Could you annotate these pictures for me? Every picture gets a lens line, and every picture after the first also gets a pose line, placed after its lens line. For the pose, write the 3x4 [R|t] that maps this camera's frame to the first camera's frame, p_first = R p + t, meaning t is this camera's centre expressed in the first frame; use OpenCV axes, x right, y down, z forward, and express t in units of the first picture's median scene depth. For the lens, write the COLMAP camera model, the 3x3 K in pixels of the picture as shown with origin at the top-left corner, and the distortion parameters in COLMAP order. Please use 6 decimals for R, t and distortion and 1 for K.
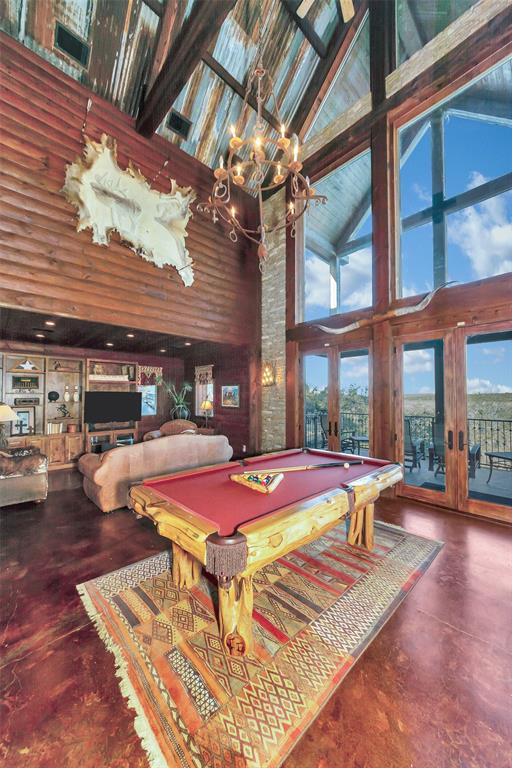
lens RADIAL K [[281.0, 0, 257.6], [0, 281.0, 391.4], [0, 0, 1]] dist [-0.000354, -0.000120]
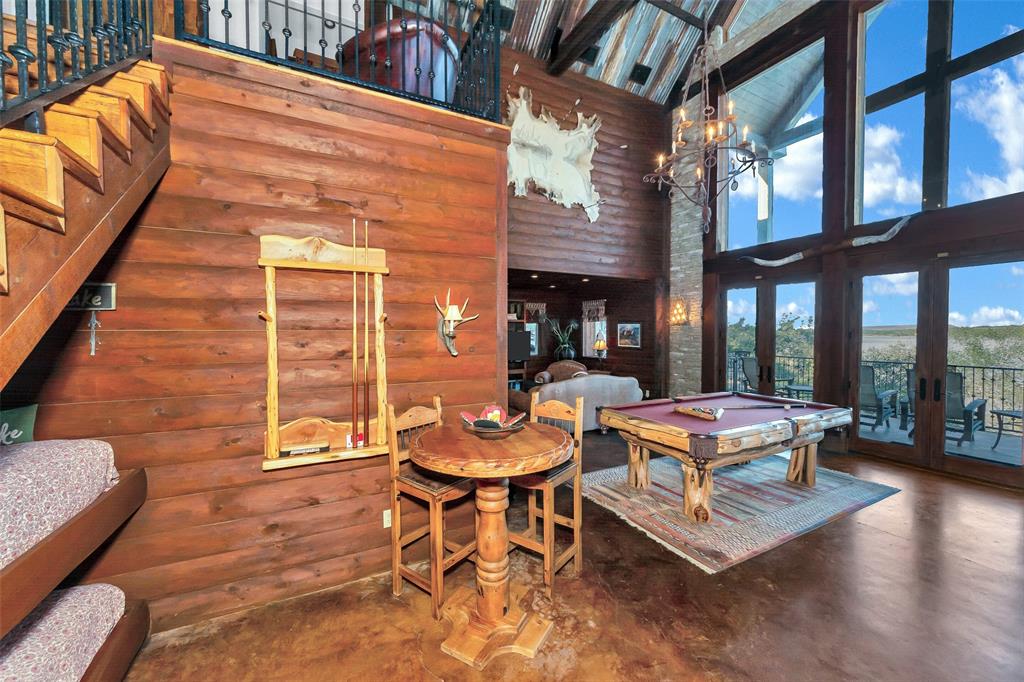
lens RADIAL K [[382.8, 0, 509.9], [0, 382.8, 342.8], [0, 0, 1]] dist [0.000438, -0.000082]
pose [[0.957769, 0.004199, -0.287508, -0.142310], [0.010053, 0.998793, 0.048075, -0.027436], [0.287363, -0.048935, 0.956571, -0.351418]]
